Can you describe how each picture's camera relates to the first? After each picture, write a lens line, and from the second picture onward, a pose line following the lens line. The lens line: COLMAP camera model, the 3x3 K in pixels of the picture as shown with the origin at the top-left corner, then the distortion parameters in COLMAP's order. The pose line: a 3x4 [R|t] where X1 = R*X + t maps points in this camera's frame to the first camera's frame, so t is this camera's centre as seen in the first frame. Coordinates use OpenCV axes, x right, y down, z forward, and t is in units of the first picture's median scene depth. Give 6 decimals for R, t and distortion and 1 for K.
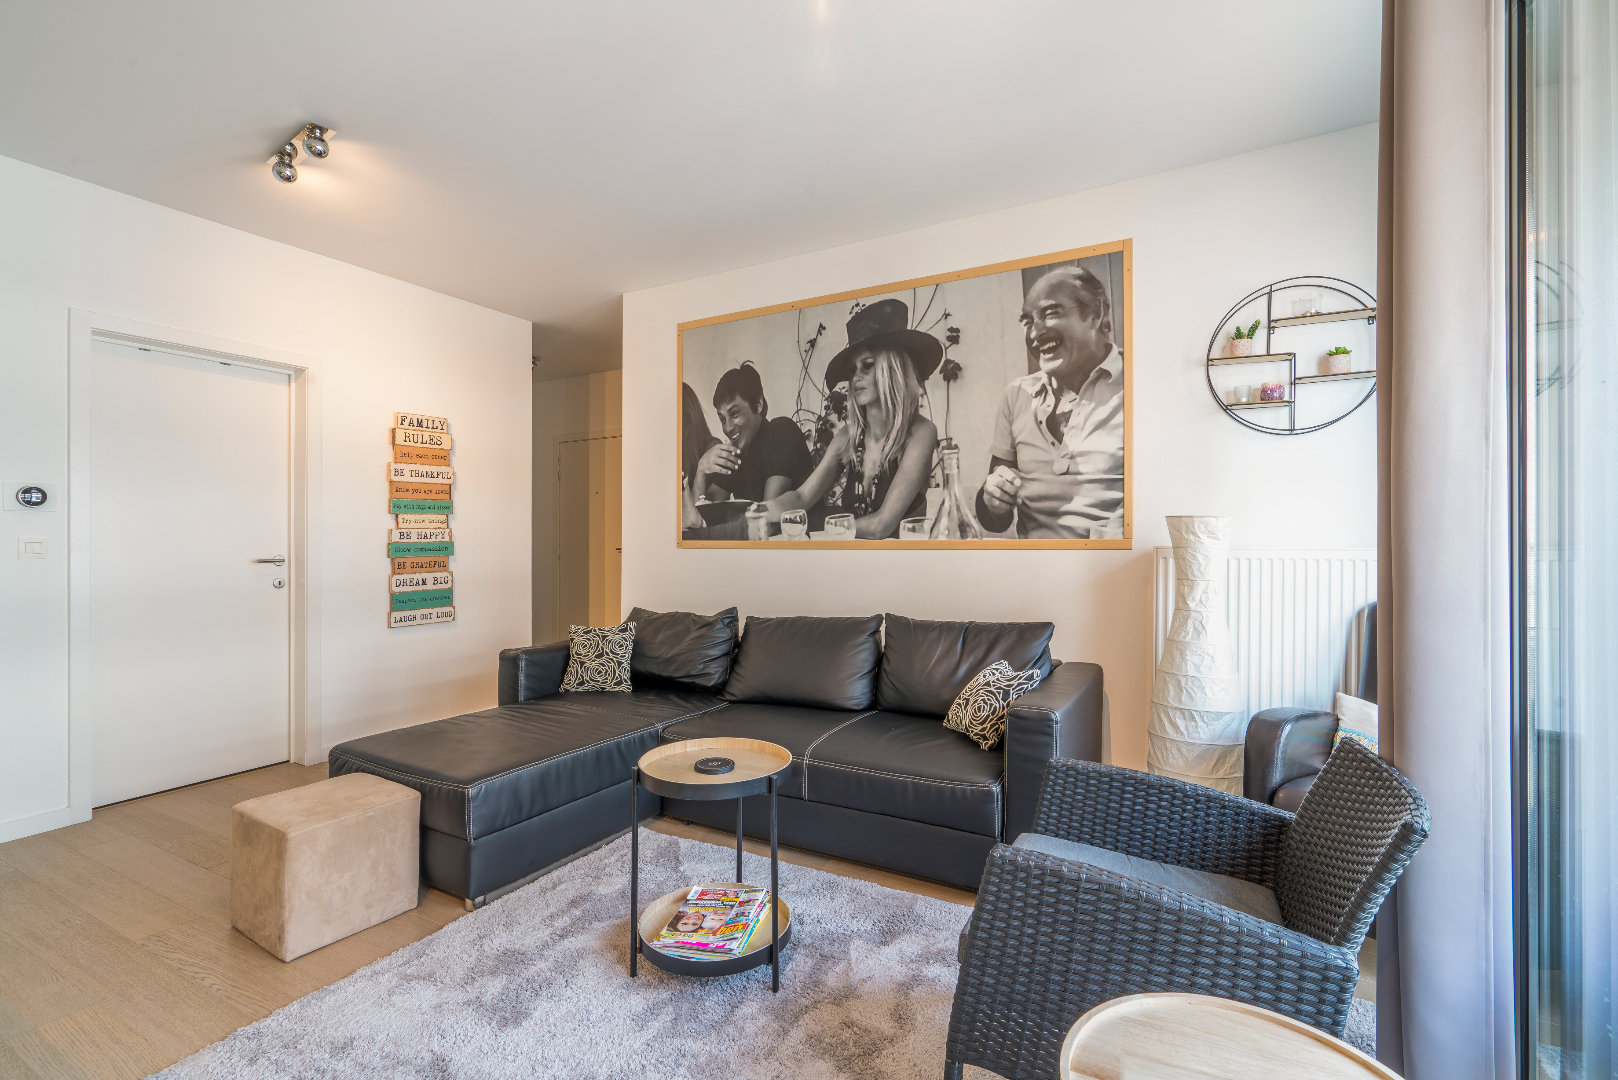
lens RADIAL K [[762.5, 0, 807.5], [0, 762.5, 541.9], [0, 0, 1]] dist [-0.003334, 0.001318]
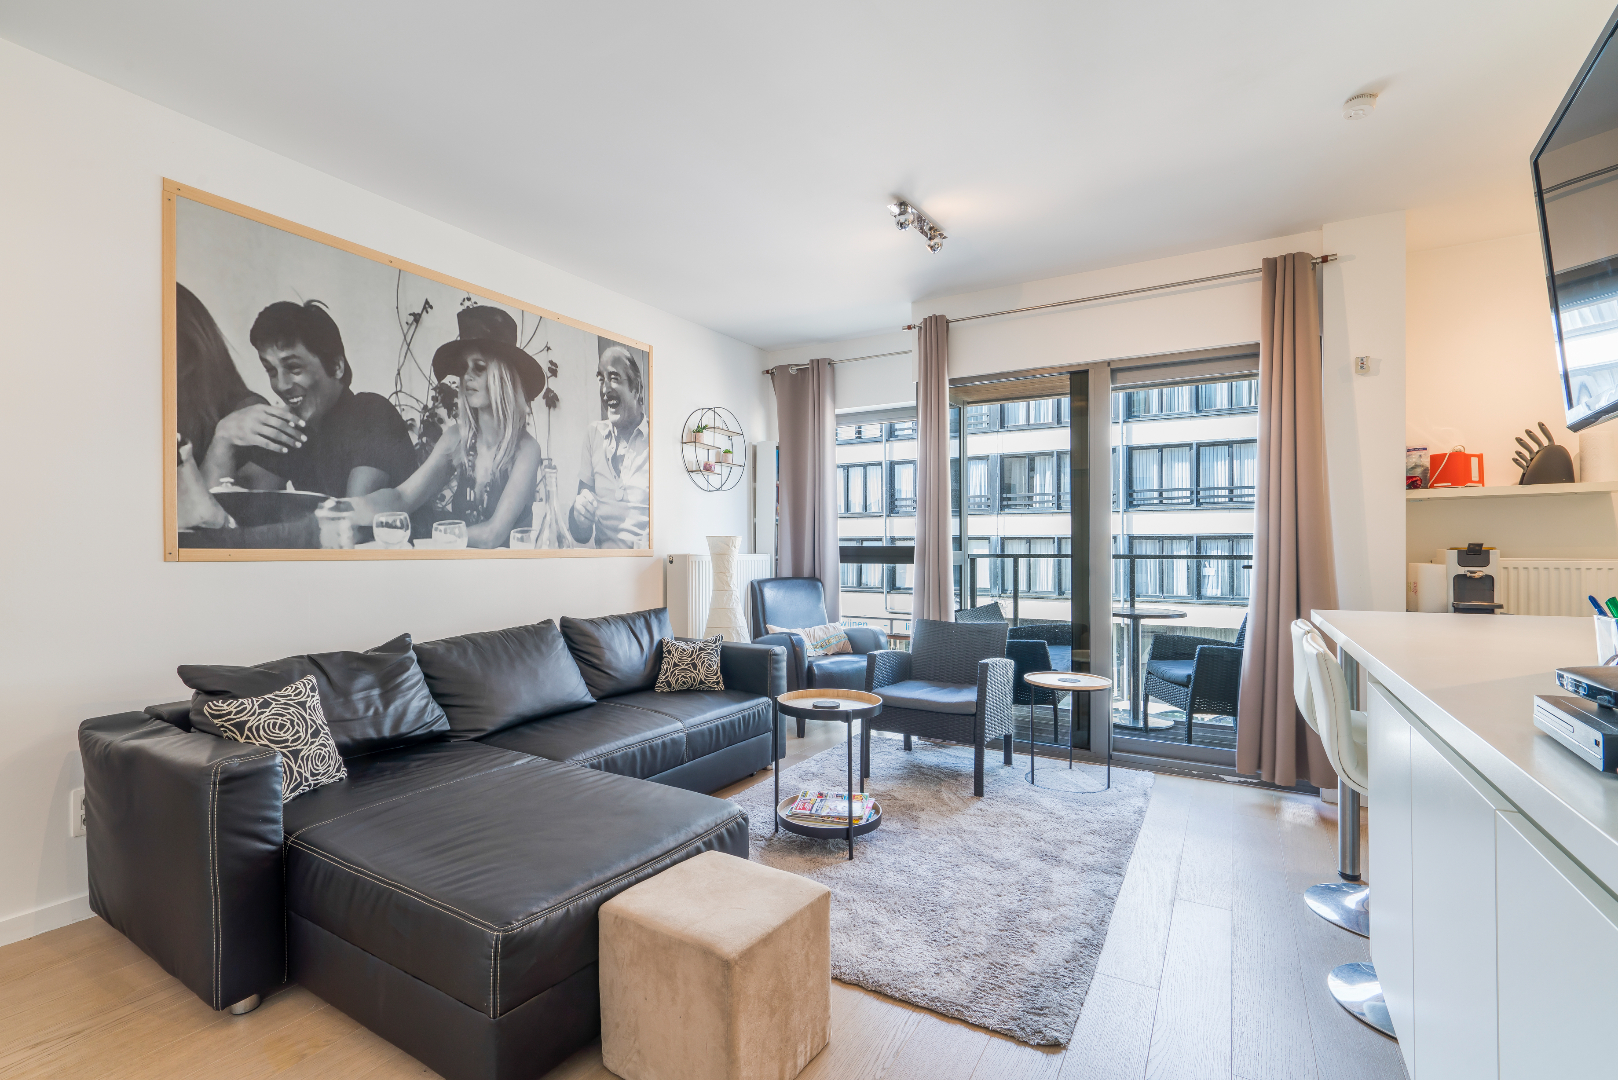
lens RADIAL K [[762.5, 0, 820.2], [0, 762.5, 547.5], [0, 0, 1]] dist [-0.003334, 0.001318]
pose [[-0.020237, 0.005091, 0.999782, -0.890342], [-0.000018, 0.999987, -0.005092, 0.000235], [-0.999795, -0.000121, -0.020236, 0.591225]]
